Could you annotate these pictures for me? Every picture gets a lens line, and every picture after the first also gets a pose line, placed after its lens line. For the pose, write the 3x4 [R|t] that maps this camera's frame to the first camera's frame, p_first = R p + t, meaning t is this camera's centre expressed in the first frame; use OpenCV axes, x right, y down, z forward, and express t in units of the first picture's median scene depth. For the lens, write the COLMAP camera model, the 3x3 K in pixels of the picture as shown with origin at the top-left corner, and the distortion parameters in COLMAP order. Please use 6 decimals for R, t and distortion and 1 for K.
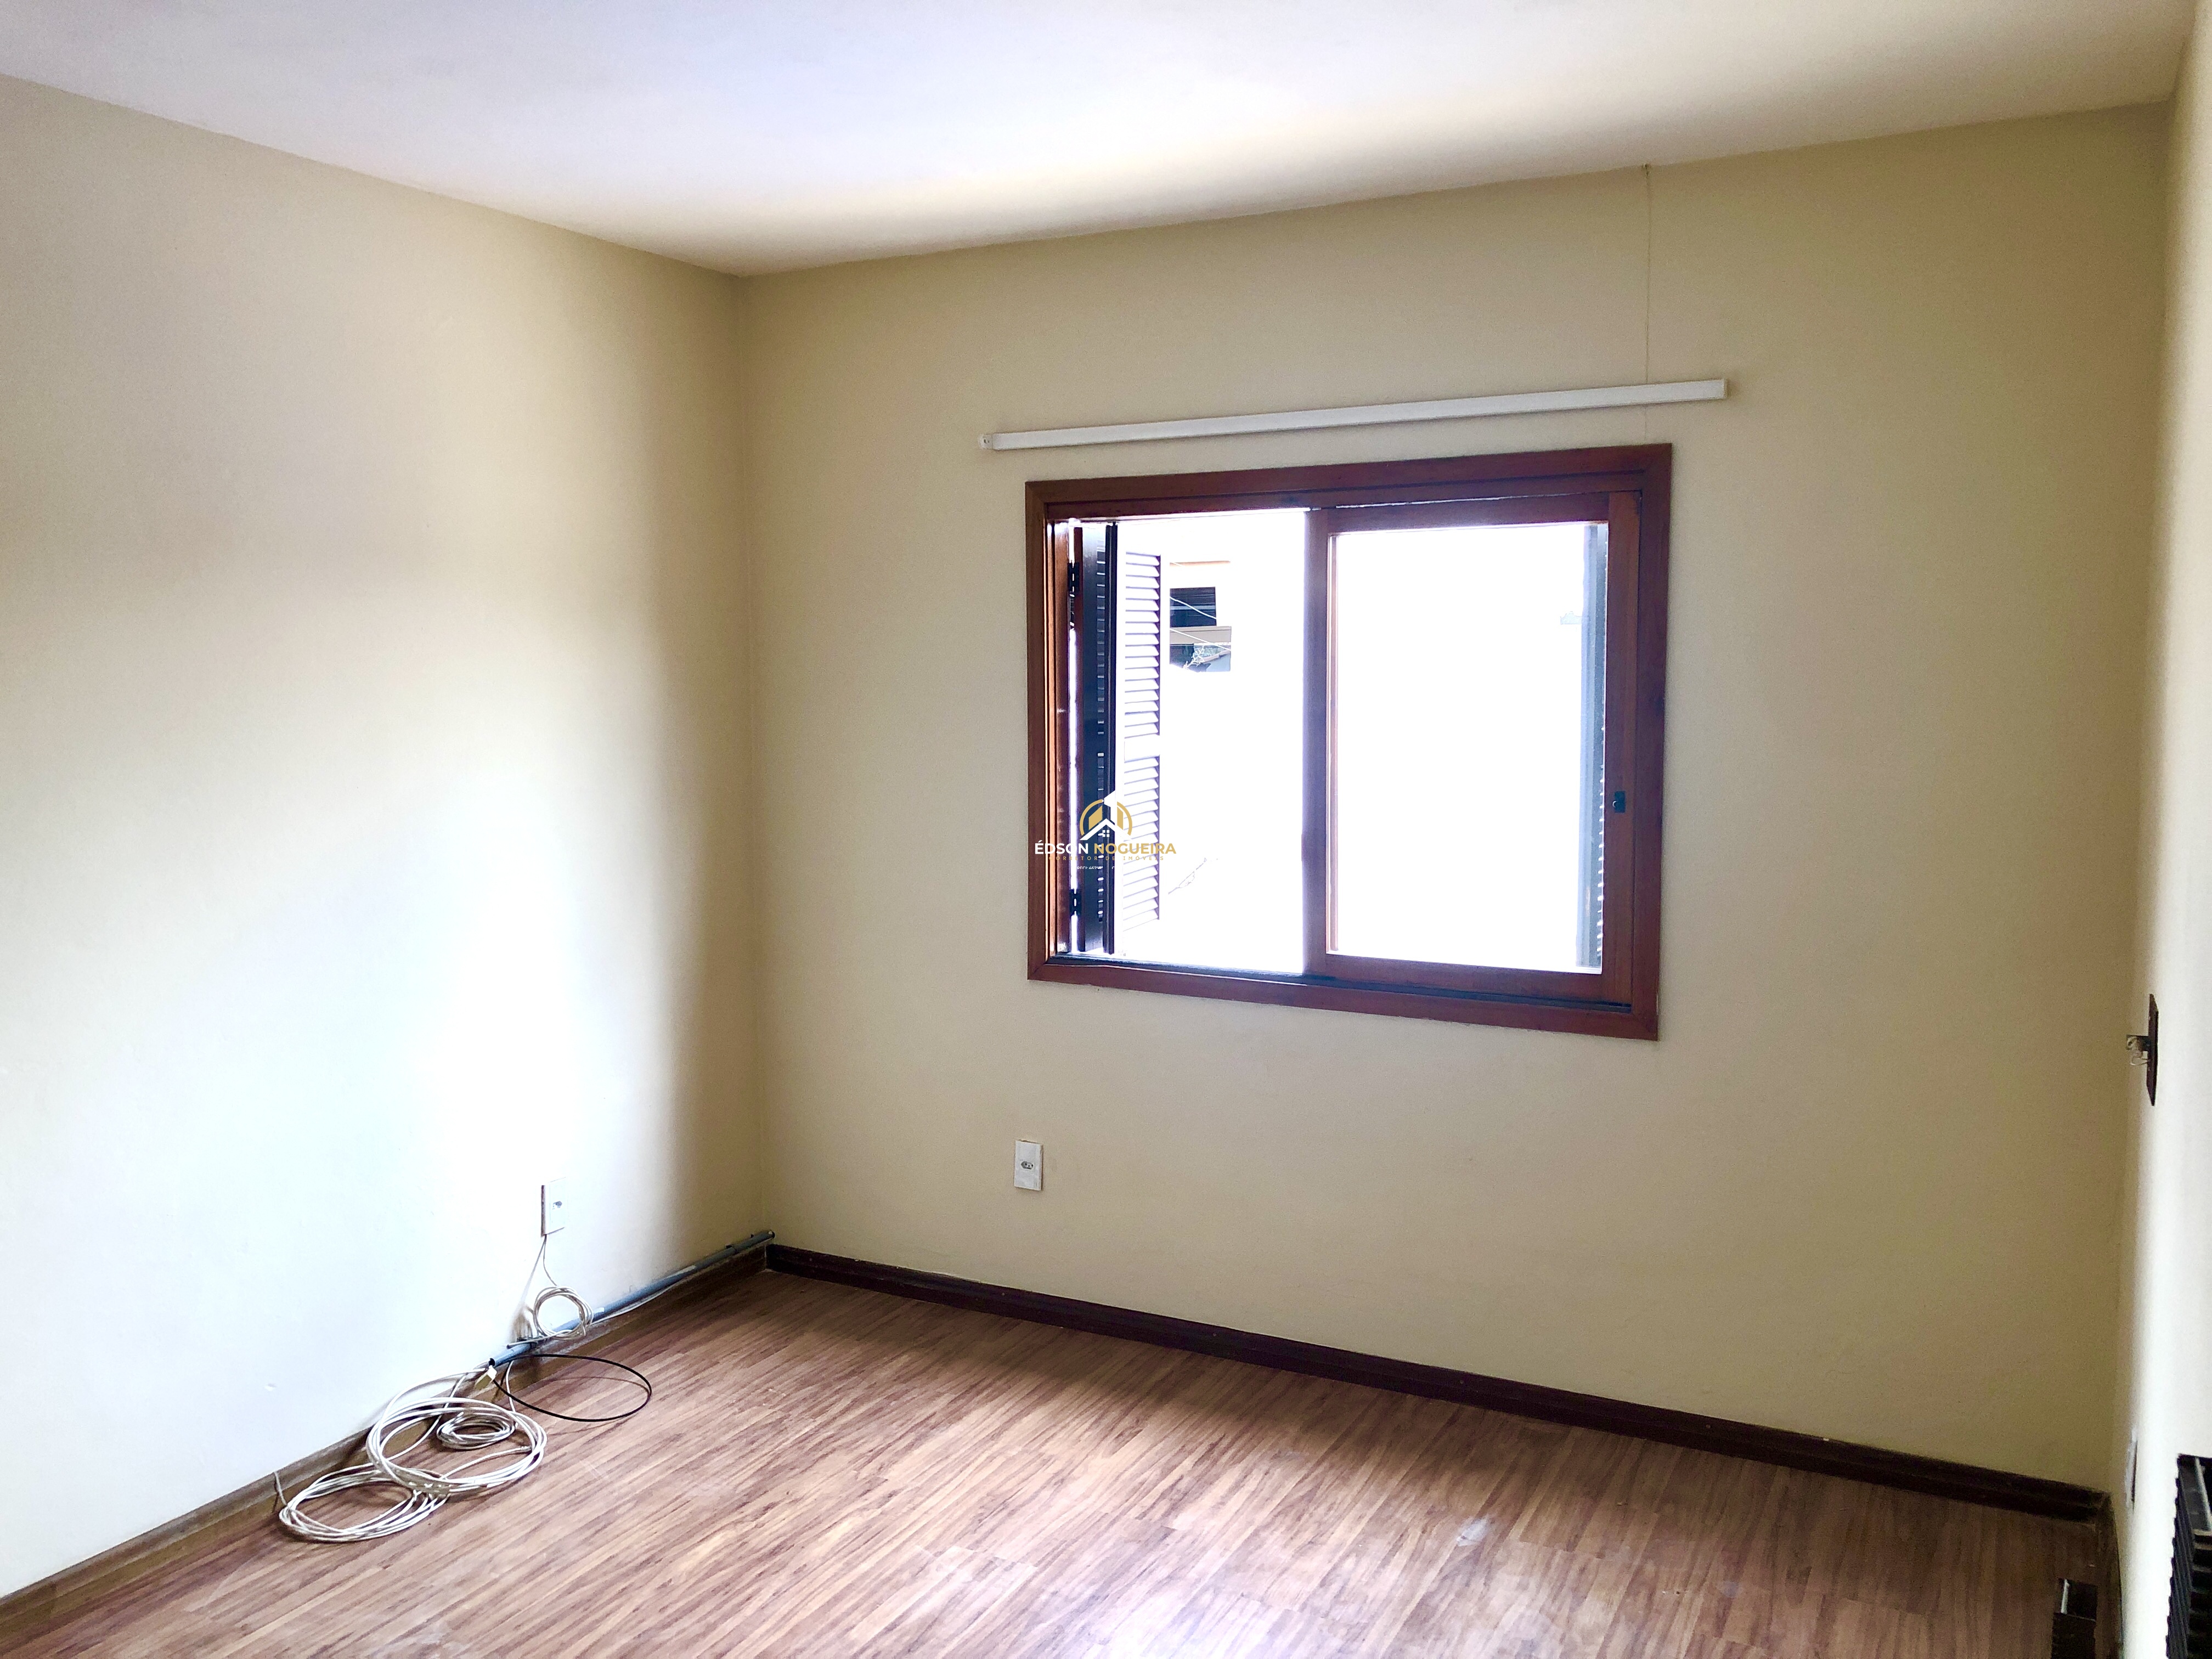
lens RADIAL K [[1807.2, 0, 1106.0], [0, 1807.2, 829.5], [0, 0, 1]] dist [0.048263, -0.114694]
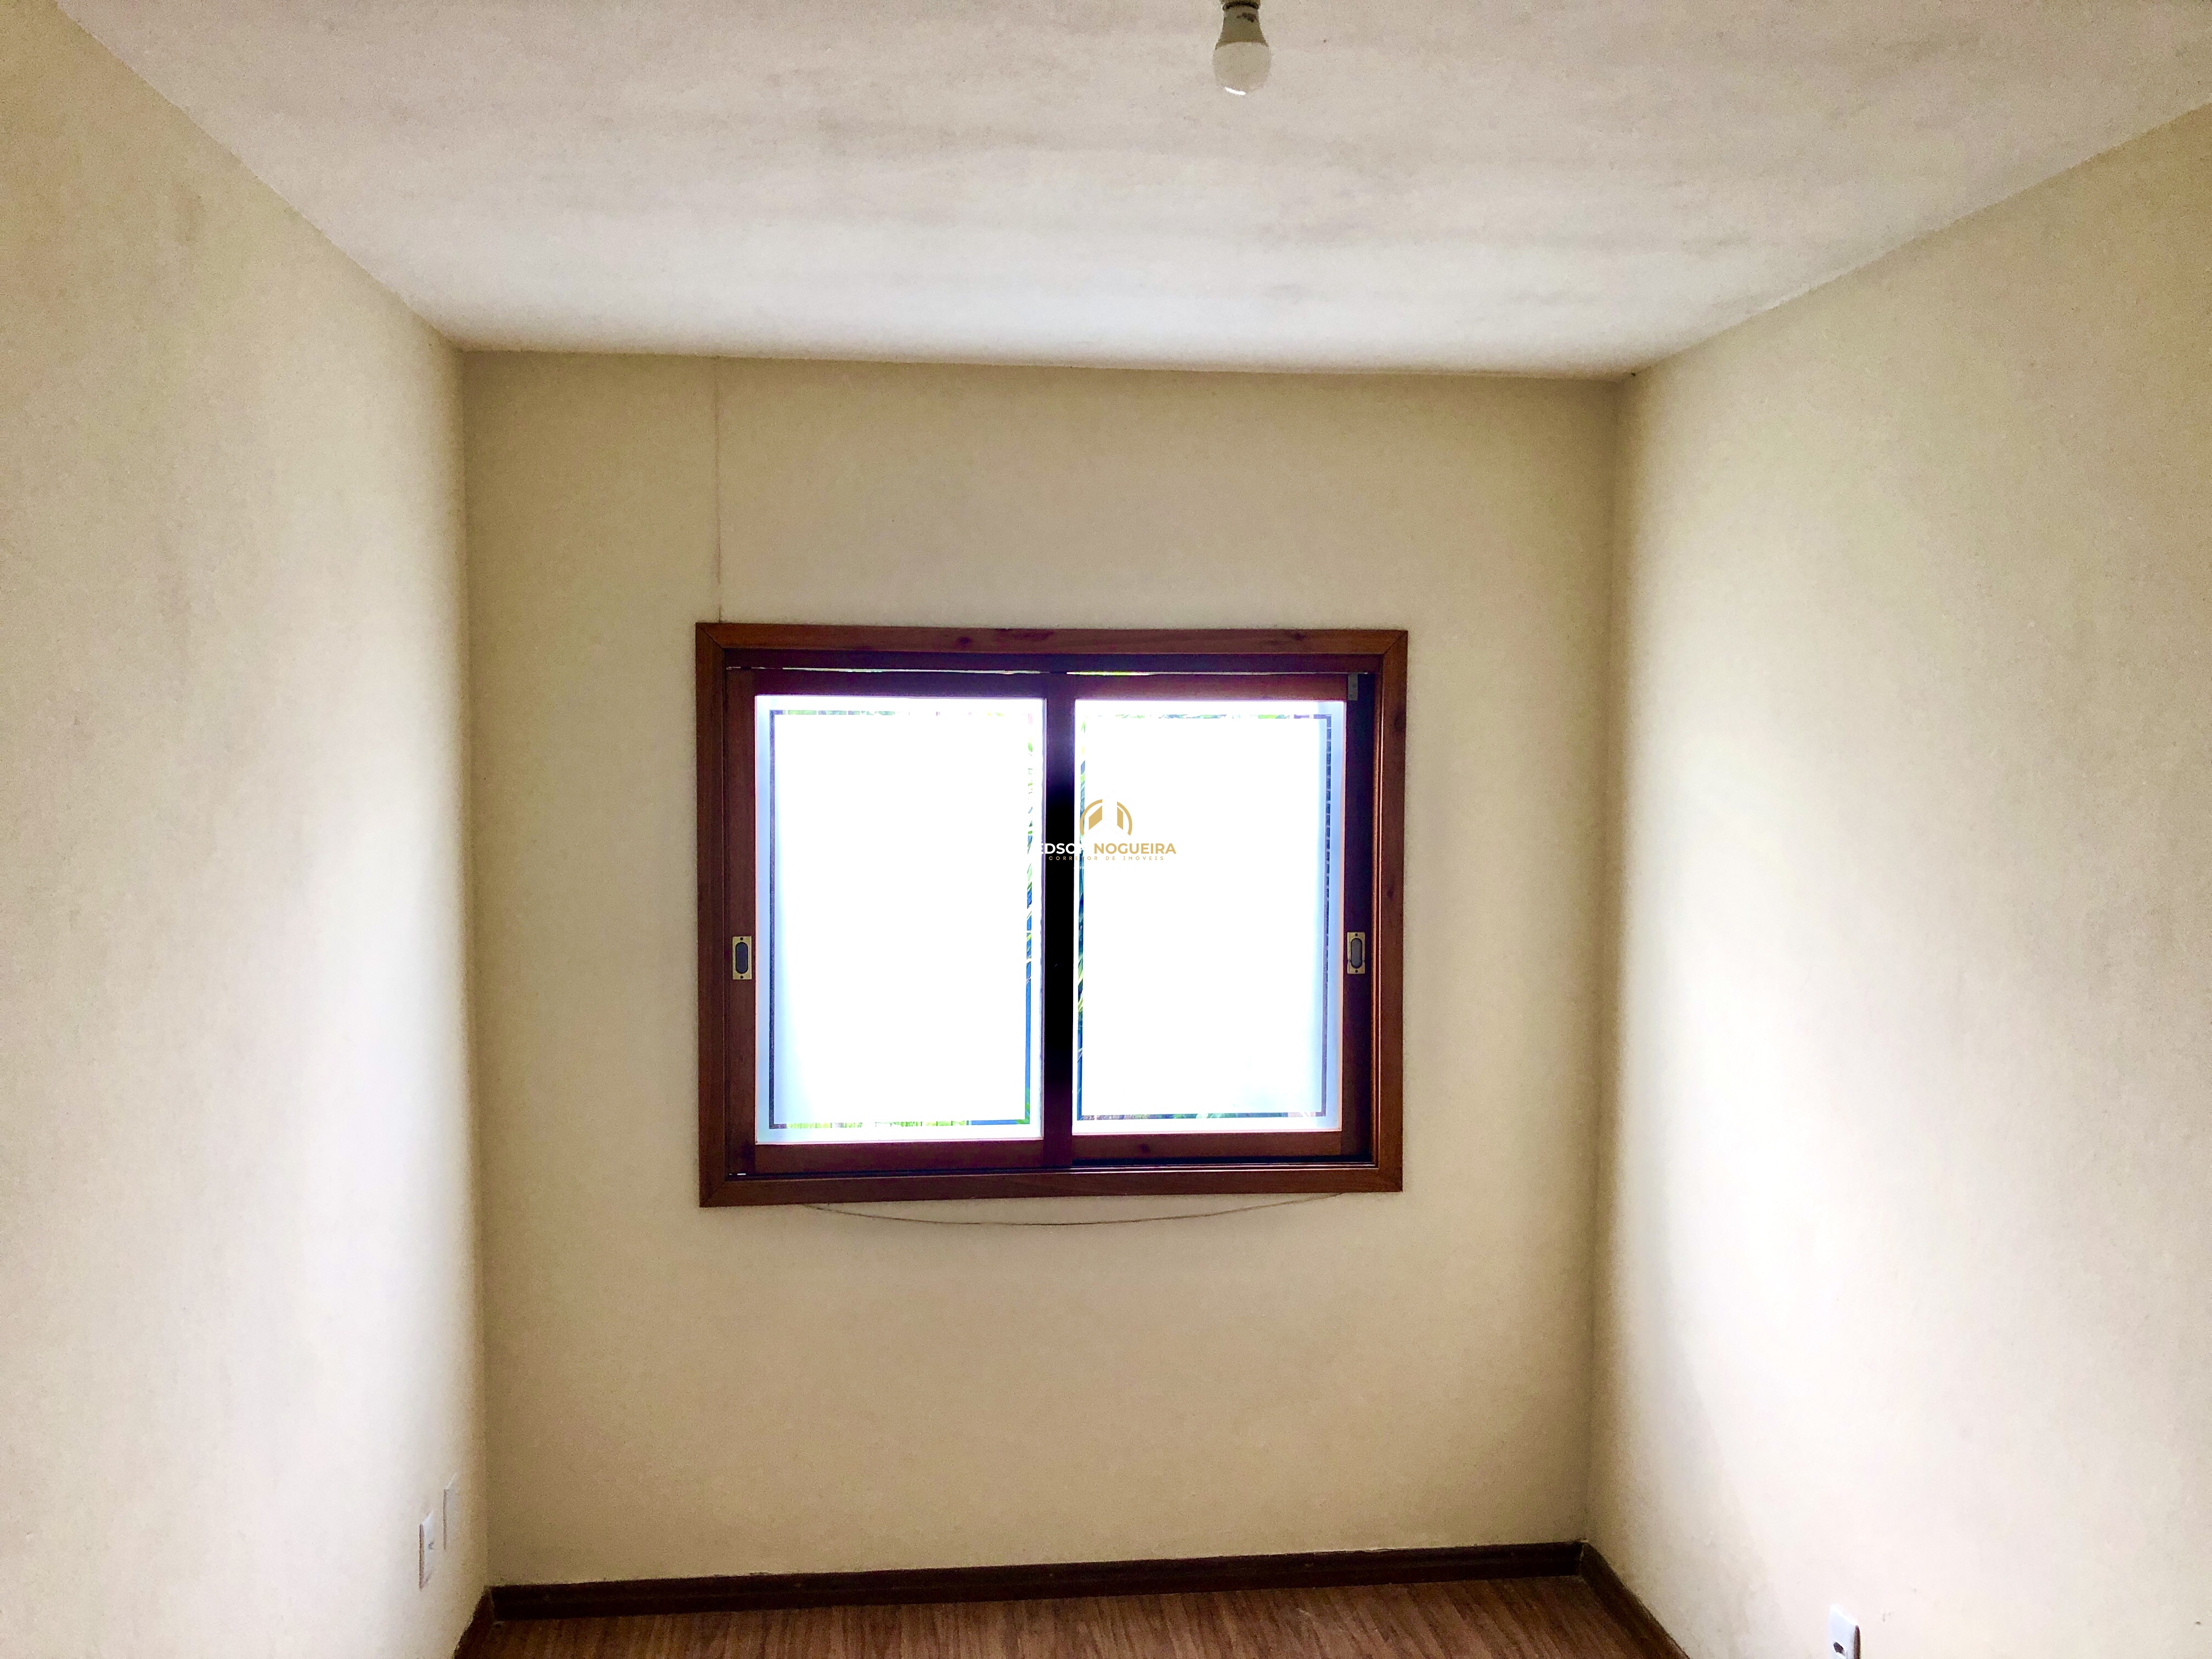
lens RADIAL K [[1807.2, 0, 1106.0], [0, 1807.2, 829.5], [0, 0, 1]] dist [0.048263, -0.114694]
pose [[0.828040, 0.002960, 0.560662, -0.421898], [0.045007, 0.996408, -0.071731, -0.025070], [-0.558860, 0.084630, 0.824932, 0.201330]]
